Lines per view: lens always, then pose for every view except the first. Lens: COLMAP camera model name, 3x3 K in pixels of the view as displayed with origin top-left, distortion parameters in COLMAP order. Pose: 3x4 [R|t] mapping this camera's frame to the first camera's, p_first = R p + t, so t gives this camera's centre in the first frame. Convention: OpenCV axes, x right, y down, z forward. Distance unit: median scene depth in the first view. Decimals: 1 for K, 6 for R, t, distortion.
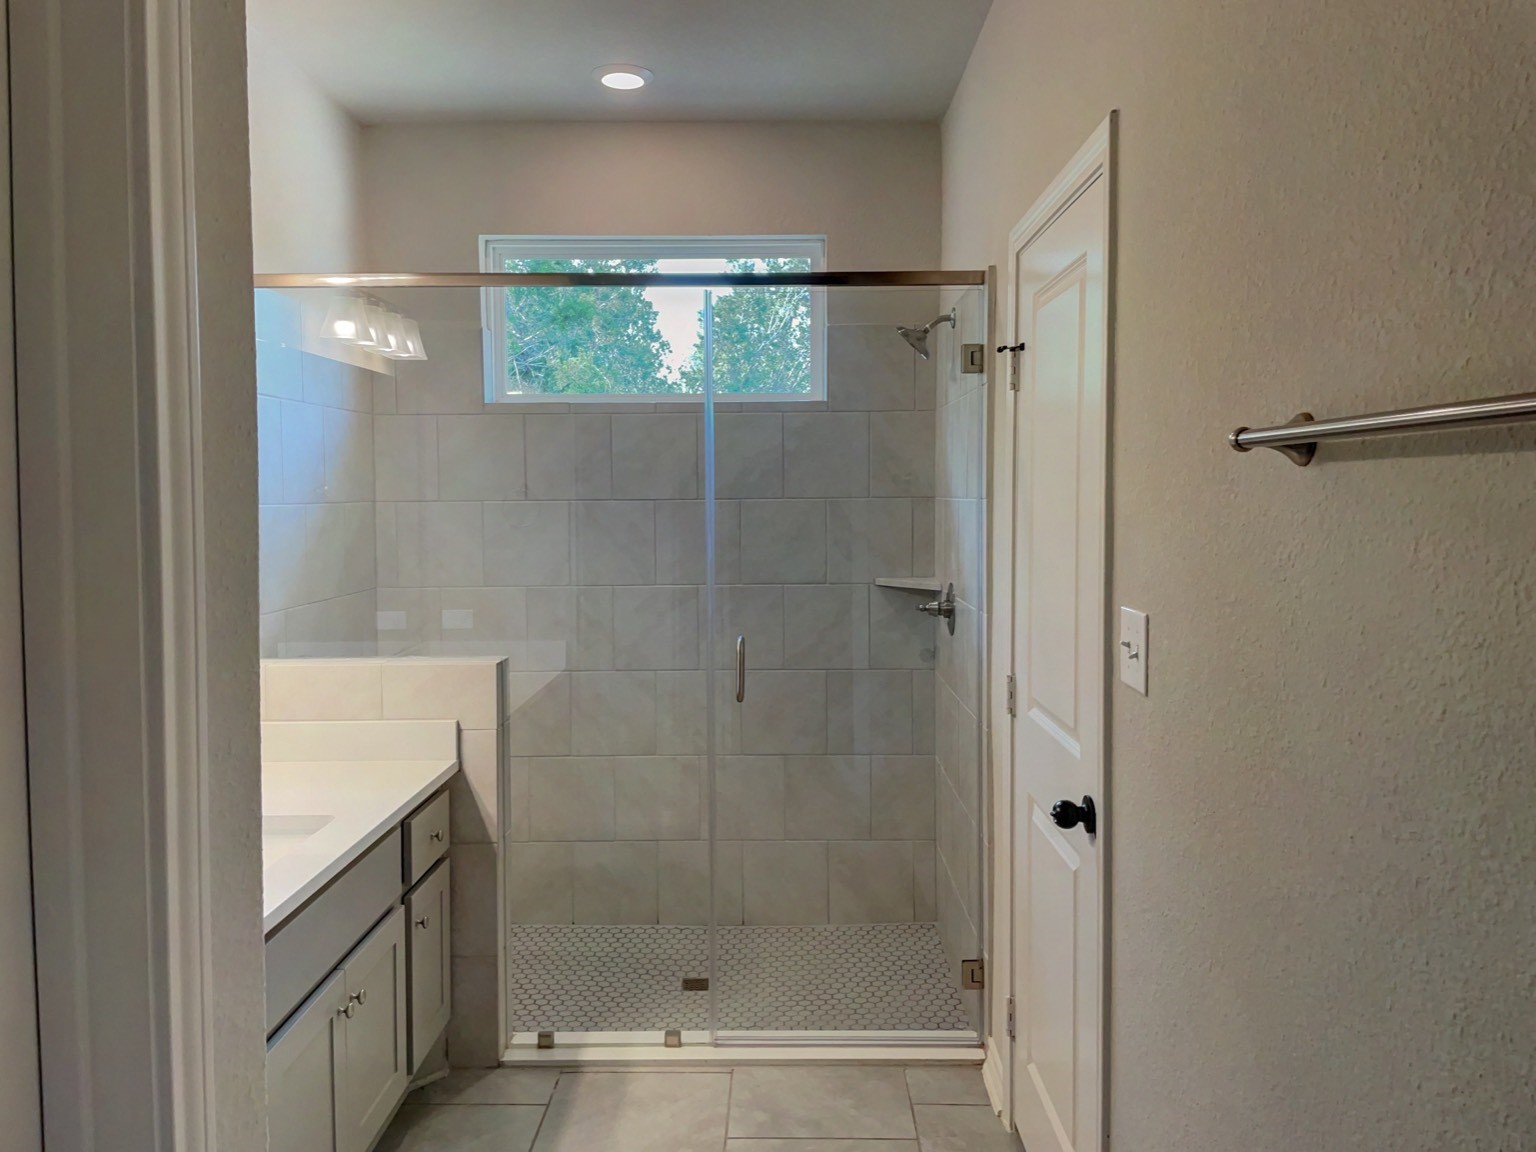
lens RADIAL K [[1147.6, 0, 759.3], [0, 1147.6, 545.4], [0, 0, 1]] dist [0.088597, -0.119633]
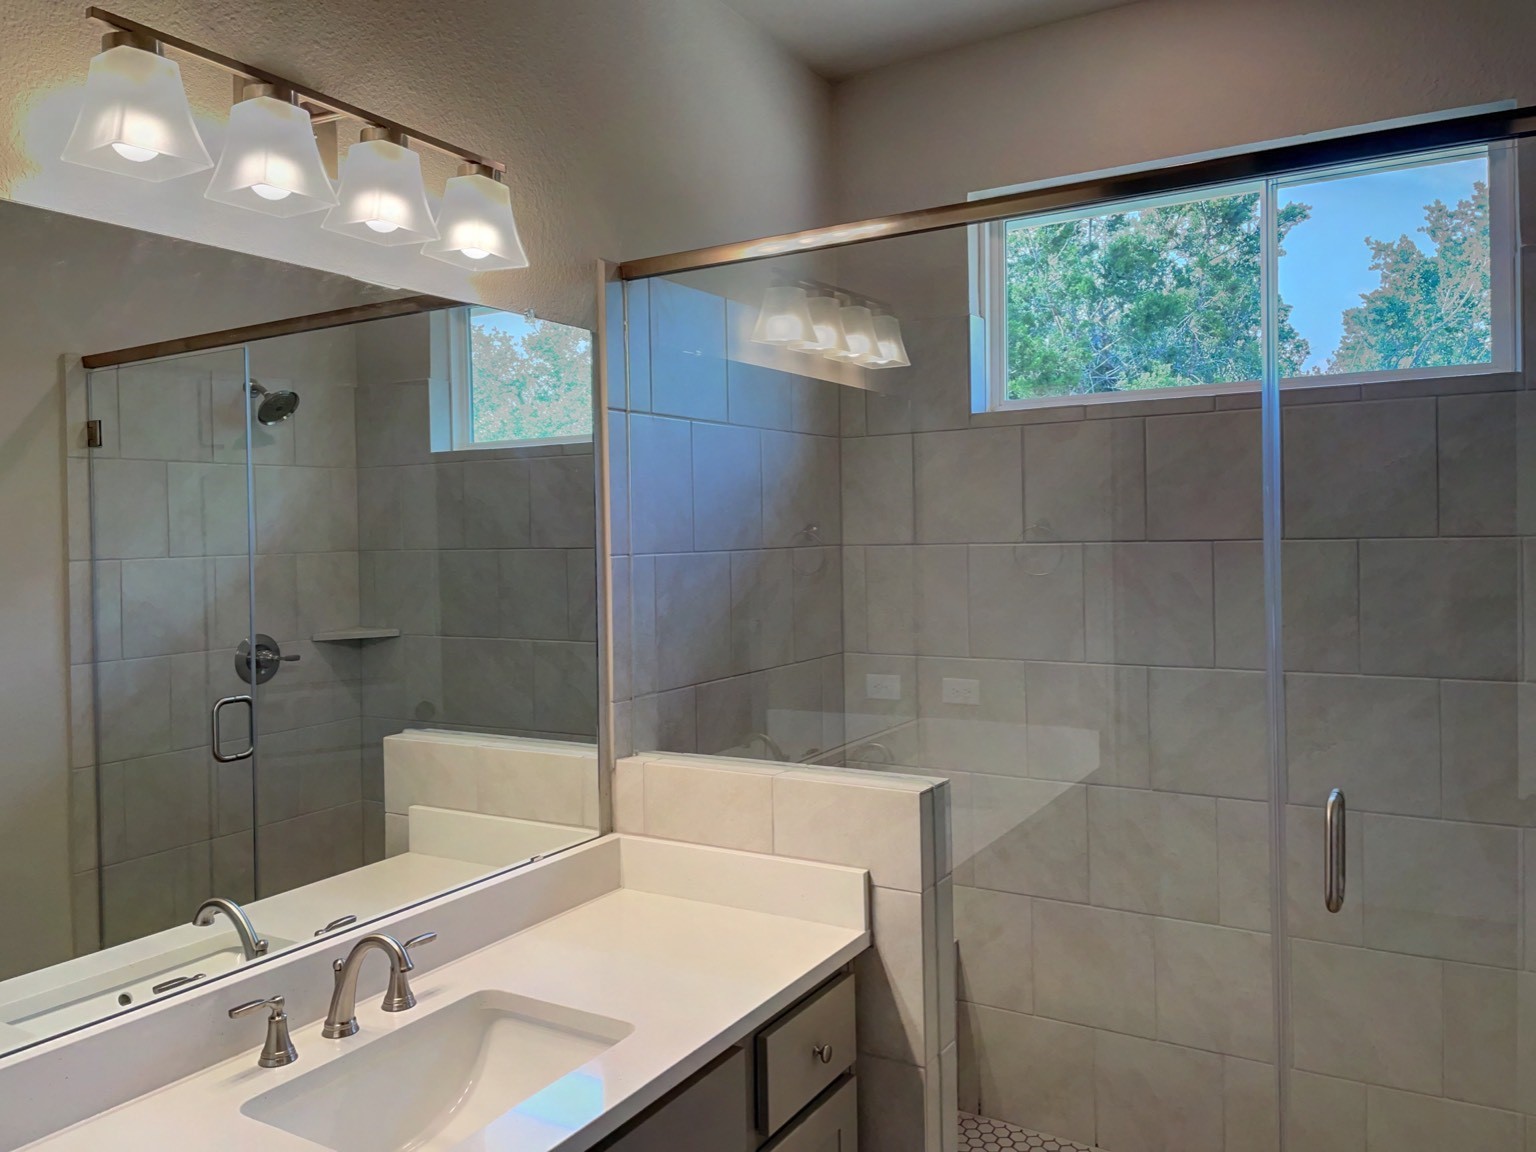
lens RADIAL K [[1147.6, 0, 759.3], [0, 1147.6, 545.4], [0, 0, 1]] dist [0.088597, -0.119633]
pose [[0.862973, -0.005741, -0.505218, 0.028981], [-0.007469, 0.999681, -0.024118, -0.023818], [0.505195, 0.024587, 0.862655, 0.368024]]
